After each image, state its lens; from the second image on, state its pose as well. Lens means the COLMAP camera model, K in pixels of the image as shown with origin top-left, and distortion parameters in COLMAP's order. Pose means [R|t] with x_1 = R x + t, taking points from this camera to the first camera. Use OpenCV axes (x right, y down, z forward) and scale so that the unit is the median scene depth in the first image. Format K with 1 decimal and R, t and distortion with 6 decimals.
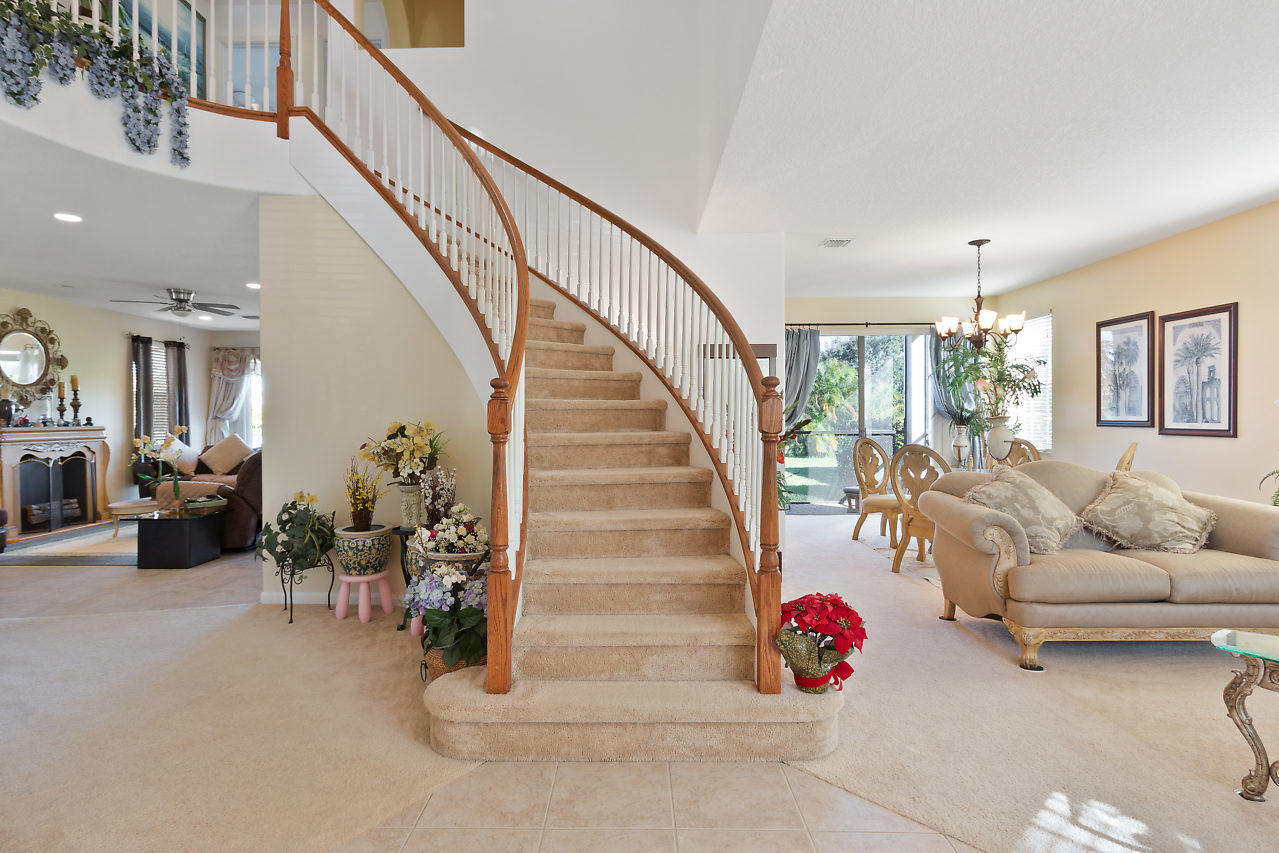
lens RADIAL K [[650.9, 0, 639.5], [0, 650.9, 426.5], [0, 0, 1]] dist [-0.000087, -0.000030]
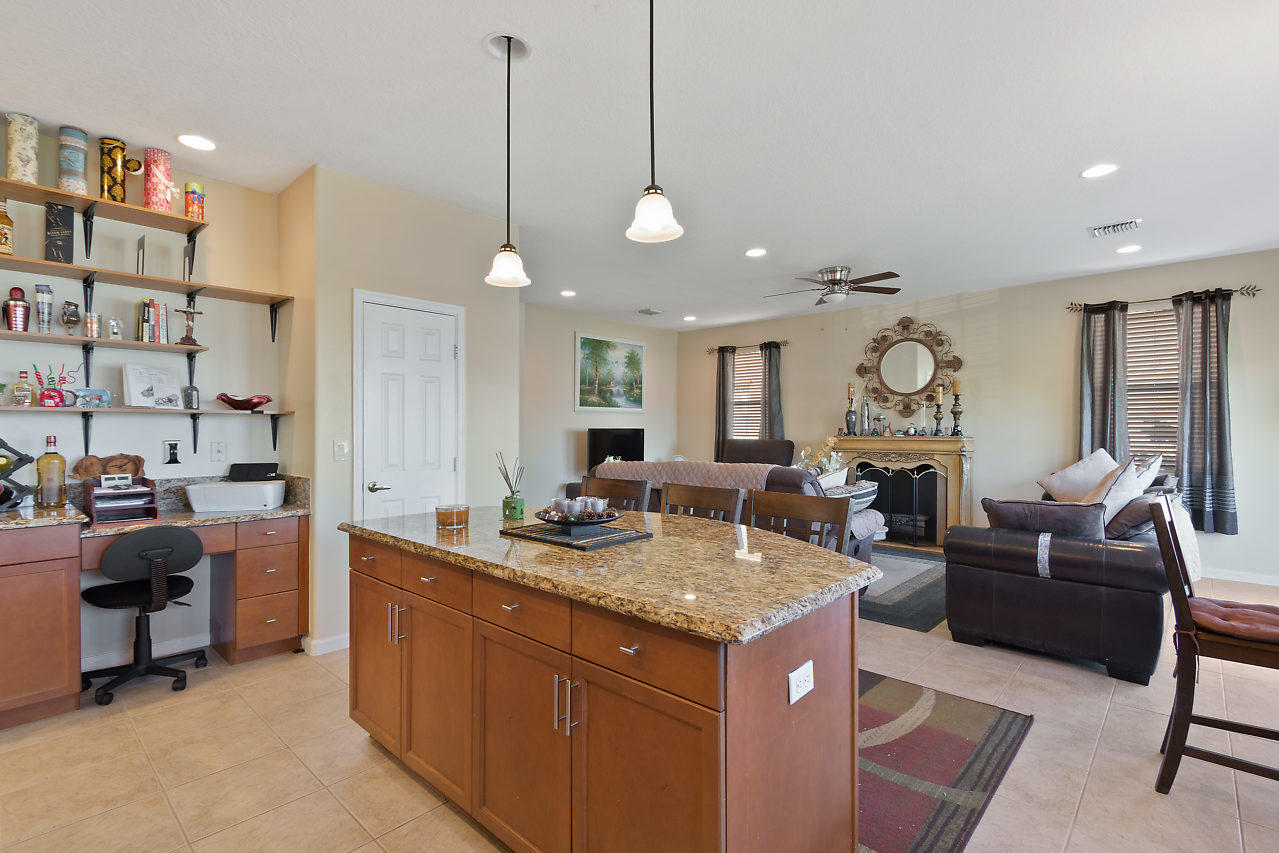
lens RADIAL K [[599.6, 0, 639.5], [0, 599.6, 426.5], [0, 0, 1]] dist [-0.000288, -0.000110]
pose [[-0.672204, 0.002766, -0.740360, 0.009257], [-0.007201, 0.999921, 0.010274, -0.019279], [0.740331, 0.012238, -0.672132, 1.257944]]
